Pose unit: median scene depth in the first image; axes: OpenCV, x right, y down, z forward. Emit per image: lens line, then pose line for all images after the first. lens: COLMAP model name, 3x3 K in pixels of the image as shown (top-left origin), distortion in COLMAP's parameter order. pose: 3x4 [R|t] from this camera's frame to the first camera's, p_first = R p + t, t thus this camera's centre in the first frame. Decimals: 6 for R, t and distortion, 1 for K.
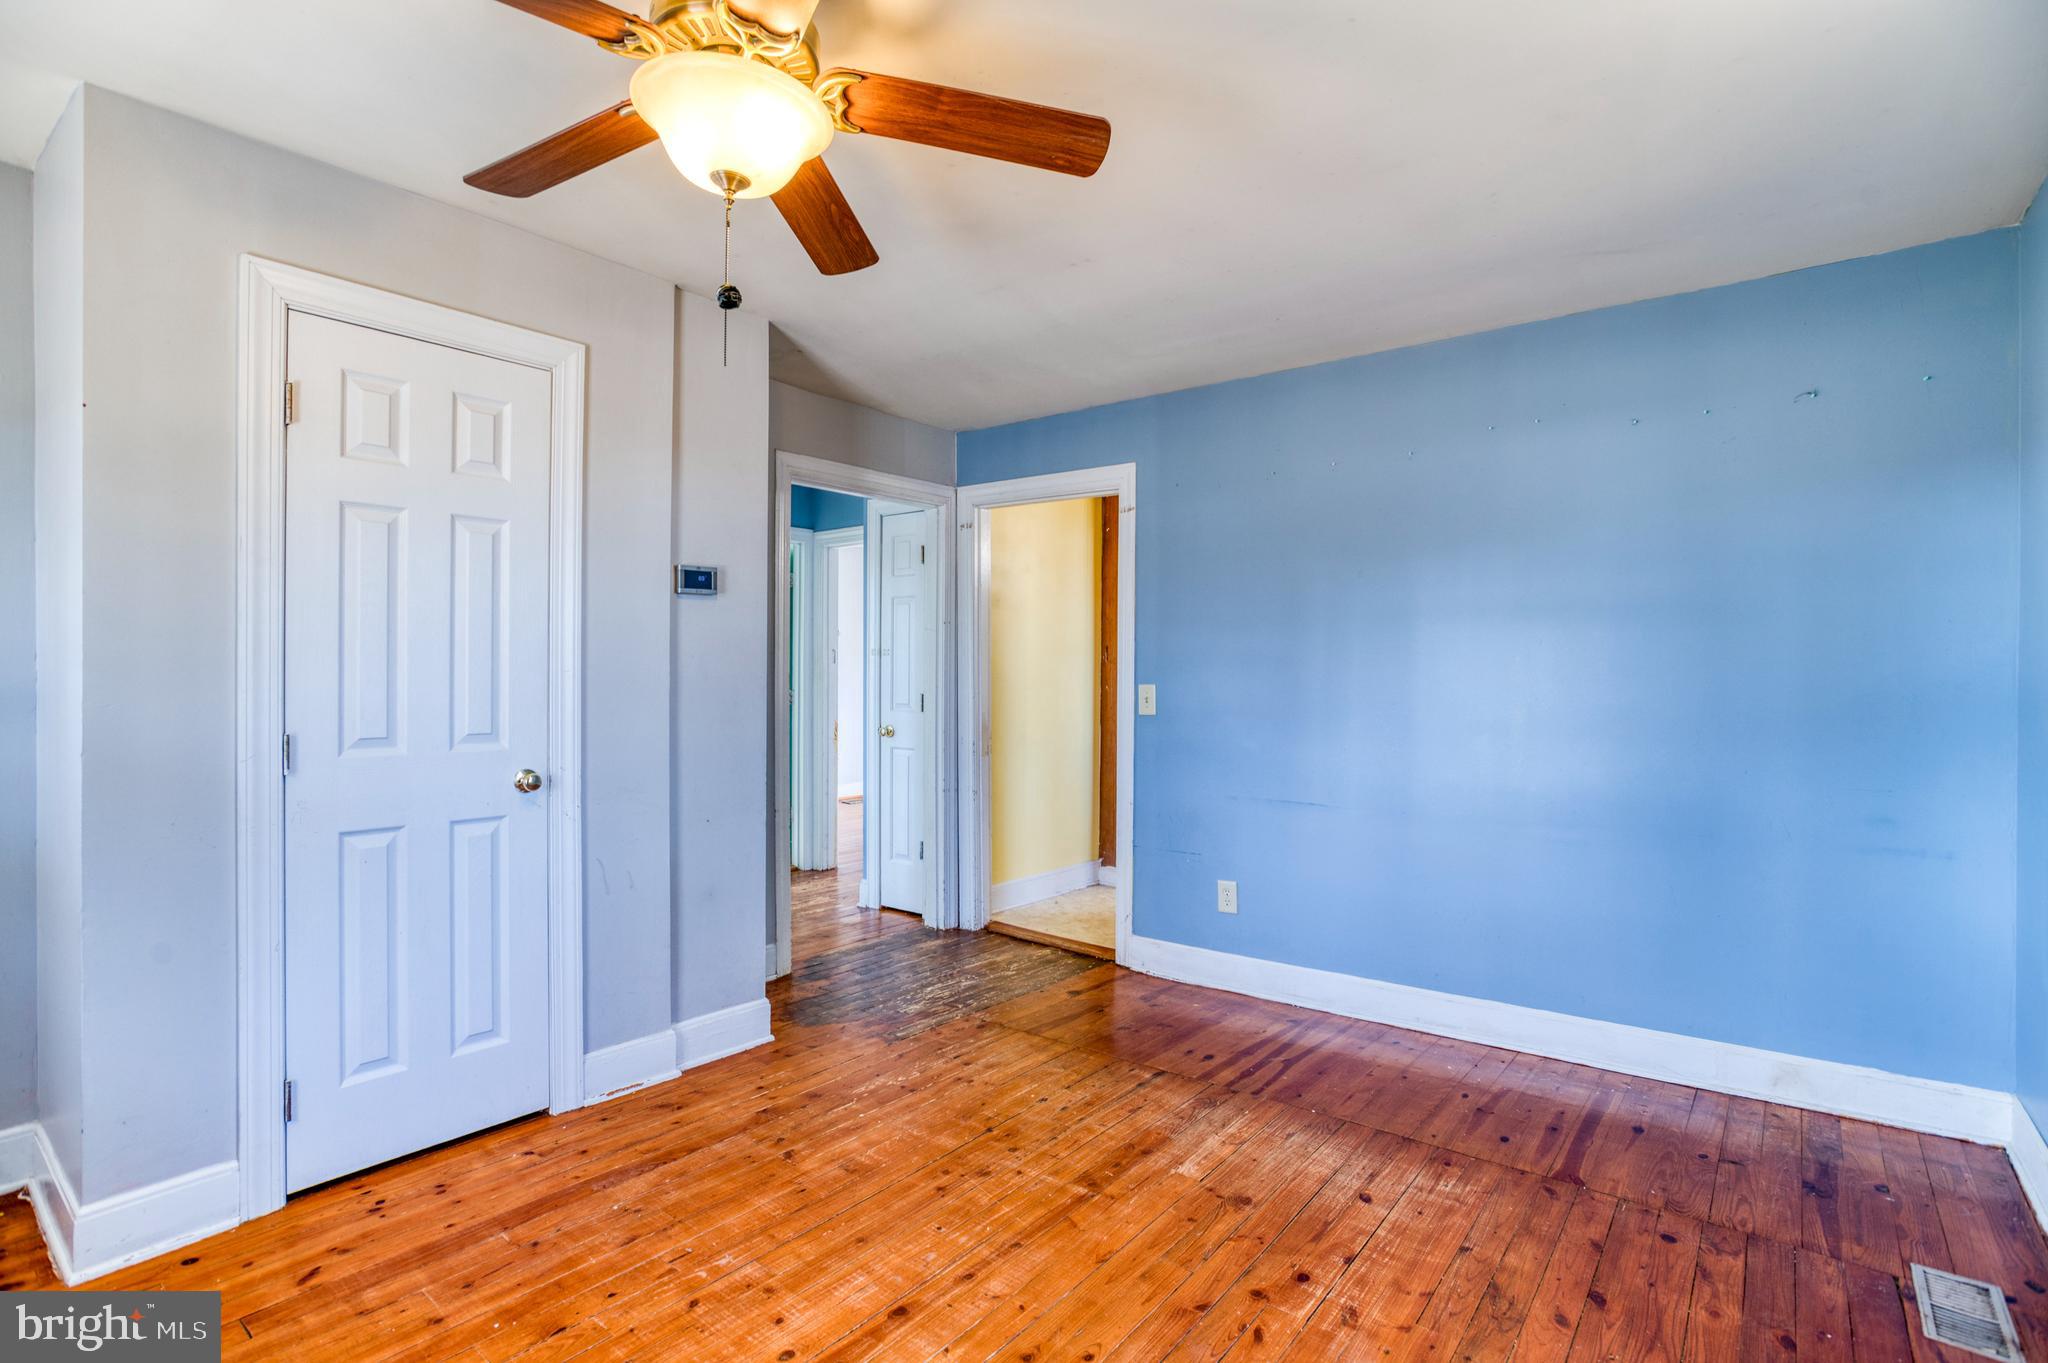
lens RADIAL K [[987.7, 0, 1019.6], [0, 987.7, 674.0], [0, 0, 1]] dist [-0.031319, 0.010793]
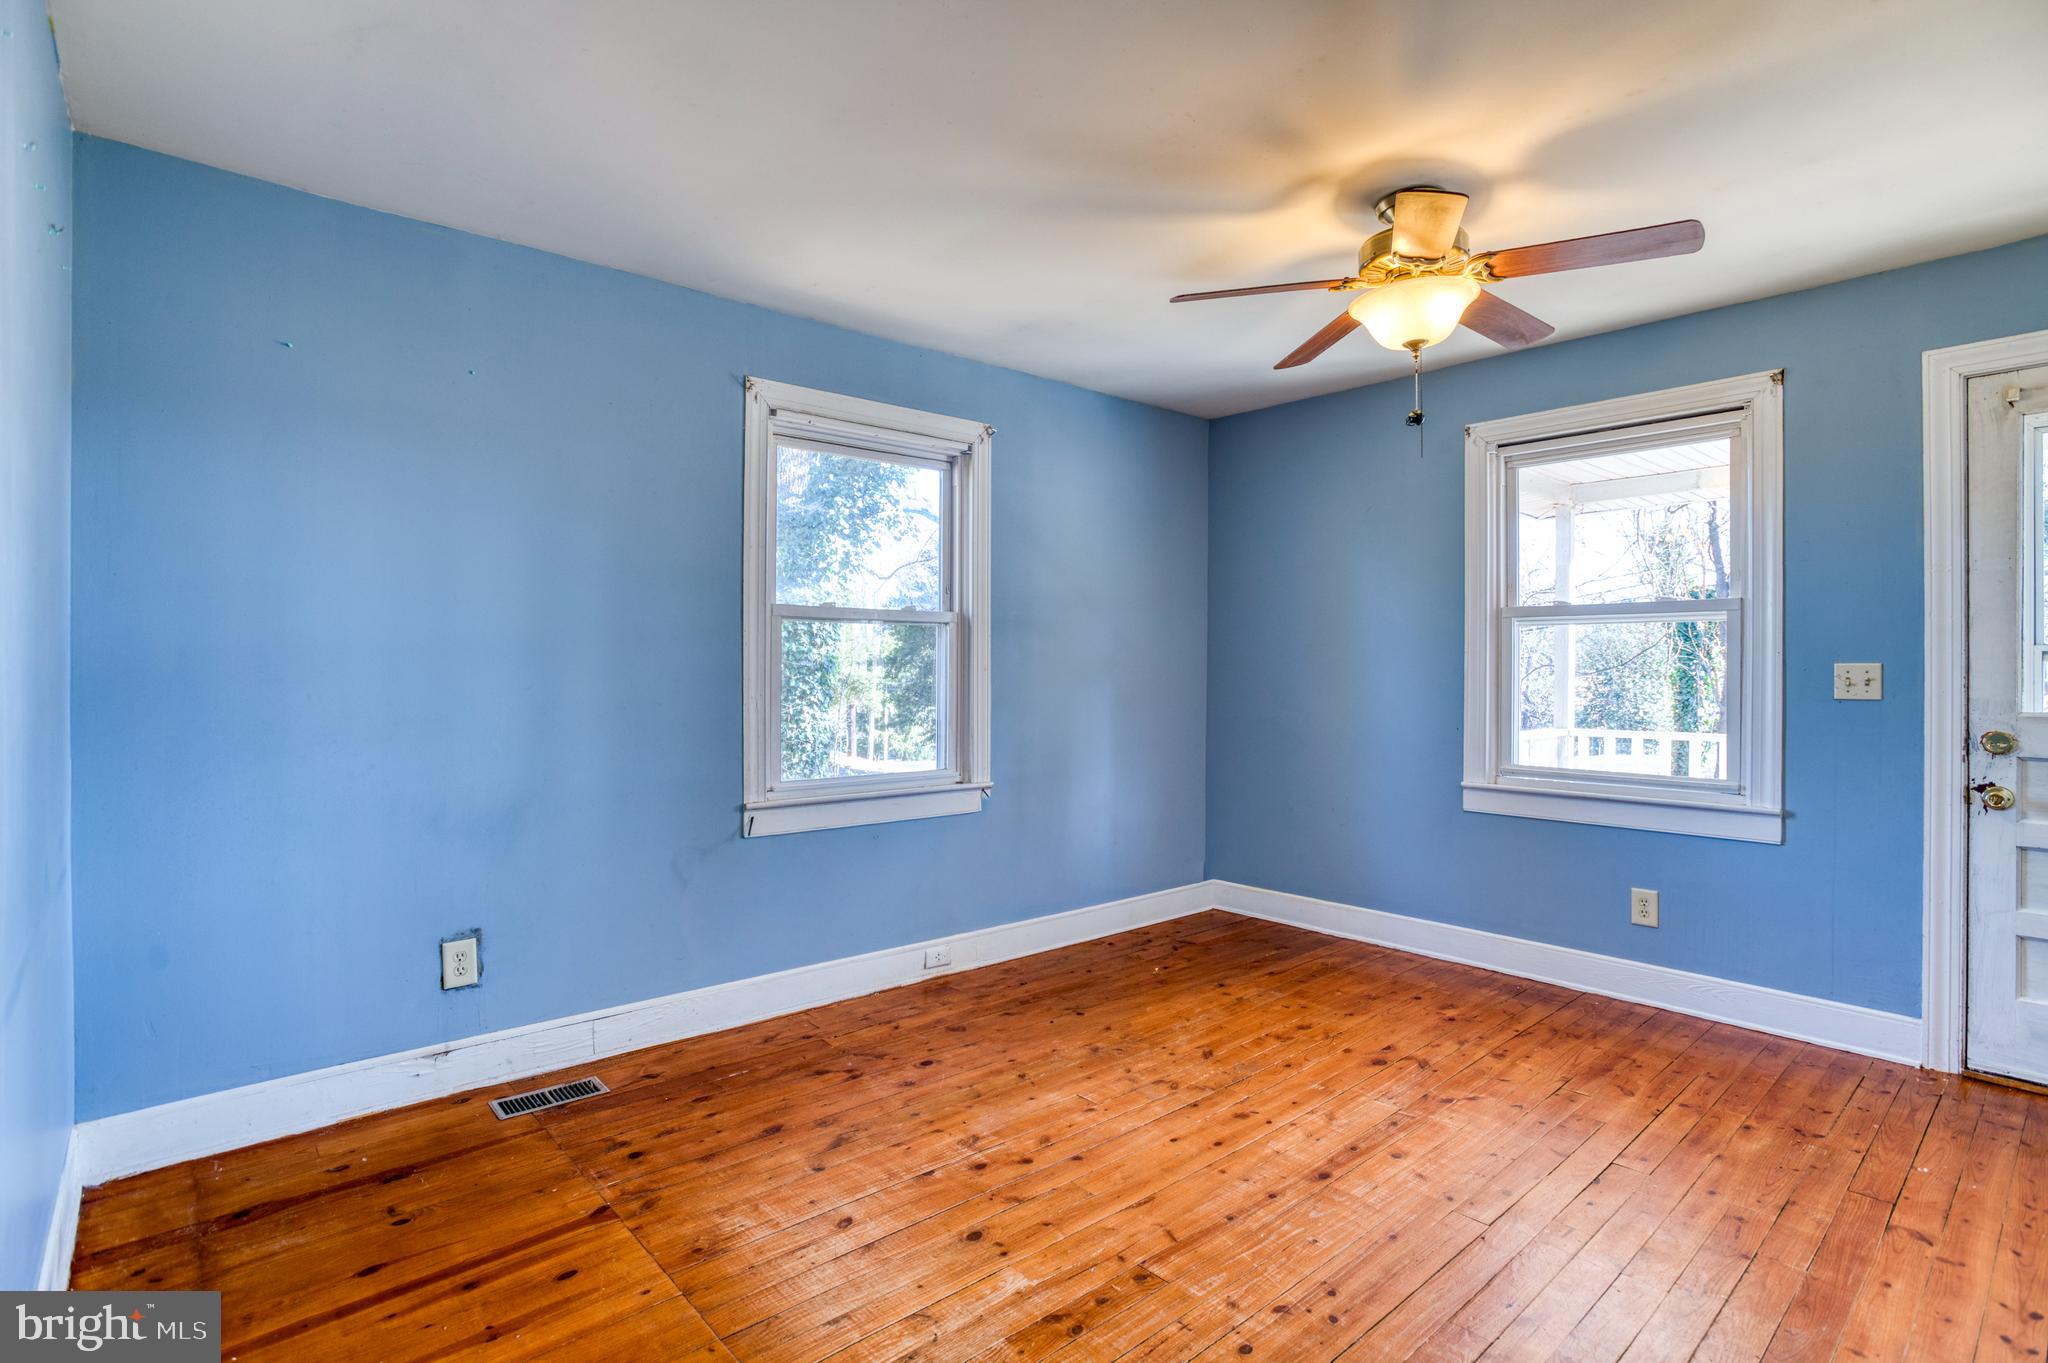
lens RADIAL K [[987.7, 0, 1026.5], [0, 987.7, 667.7], [0, 0, 1]] dist [-0.031319, 0.010793]
pose [[-0.985656, -0.009370, 0.168505, 0.033142], [-0.009088, 0.999956, 0.002443, 0.010859], [-0.168520, 0.000876, -0.985698, 1.674711]]
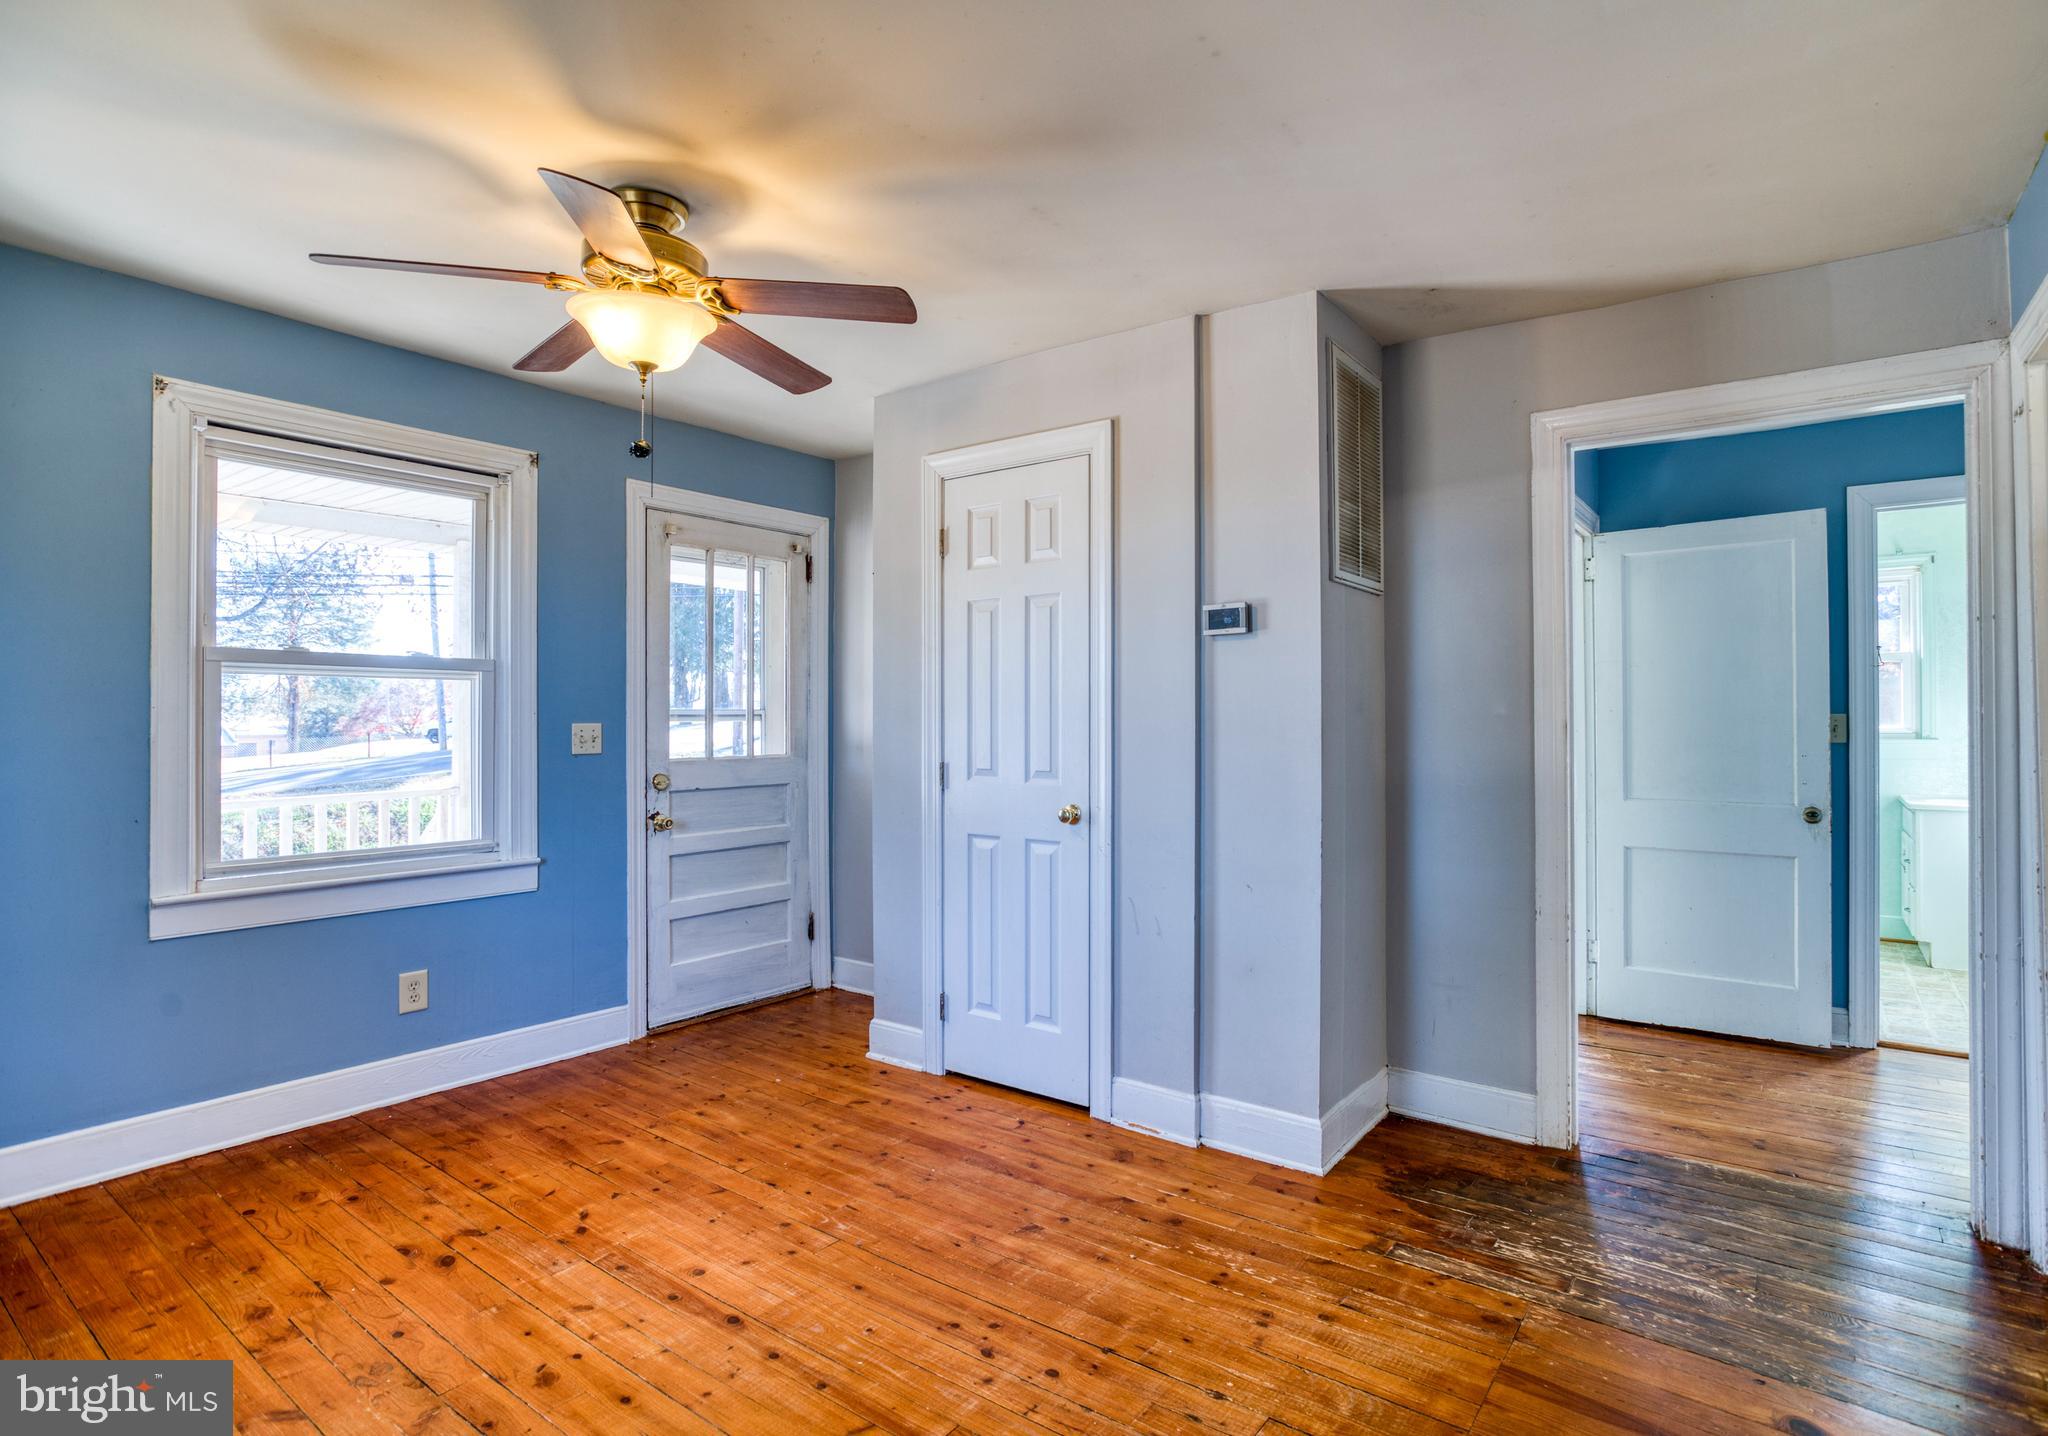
lens RADIAL K [[1036.9, 0, 1079.7], [0, 1036.9, 710.6], [0, 0, 1]] dist [-0.031713, 0.007540]
pose [[0.059502, -0.018597, -0.998055, 0.752044], [0.000915, 0.999827, -0.018575, 0.008888], [0.998228, 0.000192, 0.059509, 0.964572]]
